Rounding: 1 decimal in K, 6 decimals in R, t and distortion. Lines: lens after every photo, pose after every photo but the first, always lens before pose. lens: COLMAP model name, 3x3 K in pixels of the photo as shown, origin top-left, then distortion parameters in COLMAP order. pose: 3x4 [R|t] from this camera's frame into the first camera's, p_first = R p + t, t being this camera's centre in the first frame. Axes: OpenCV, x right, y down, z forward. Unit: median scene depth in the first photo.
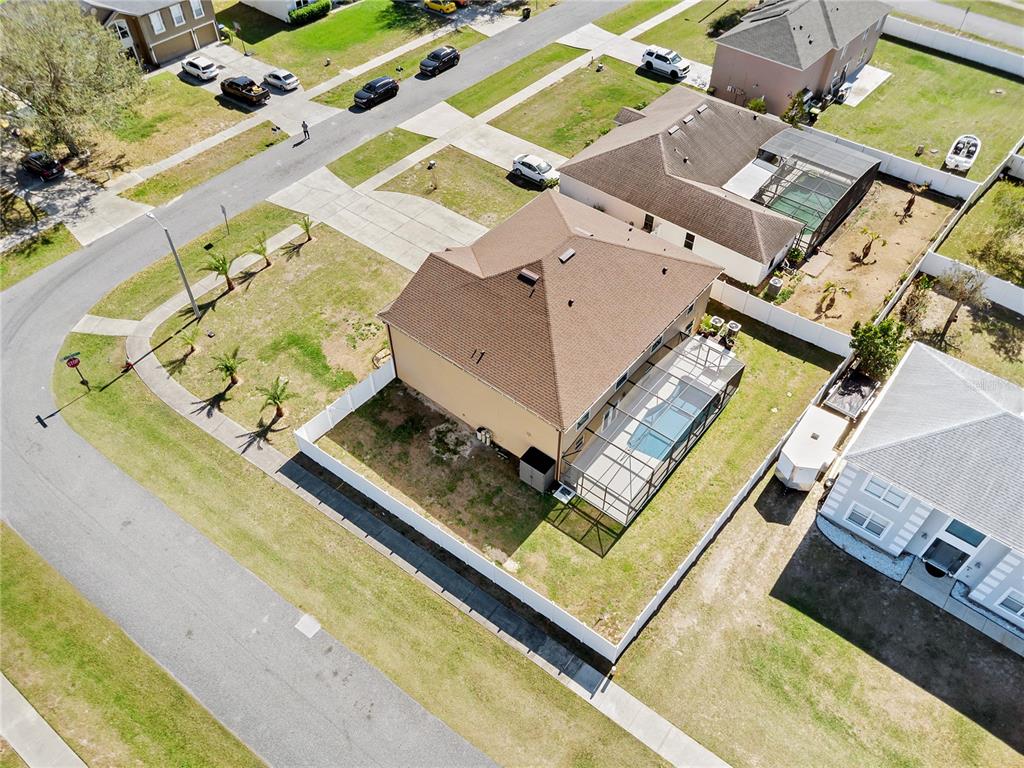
lens RADIAL K [[758.9, 0, 512.0], [0, 758.9, 384.0], [0, 0, 1]] dist [-0.001217, 0.001417]
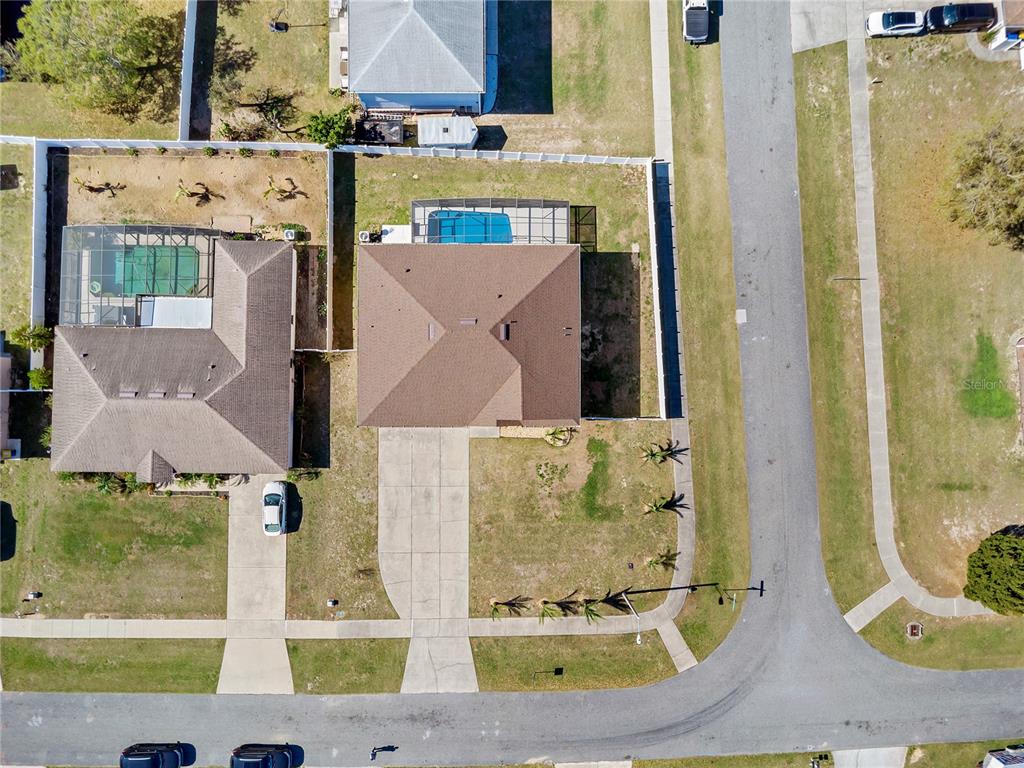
lens RADIAL K [[758.9, 0, 512.0], [0, 758.9, 384.0], [0, 0, 1]] dist [-0.001217, 0.001417]
pose [[-0.632594, -0.774478, 0.002894, -0.055531], [0.559181, -0.454147, 0.693590, -1.012429], [-0.535856, 0.440380, 0.720364, 0.098303]]
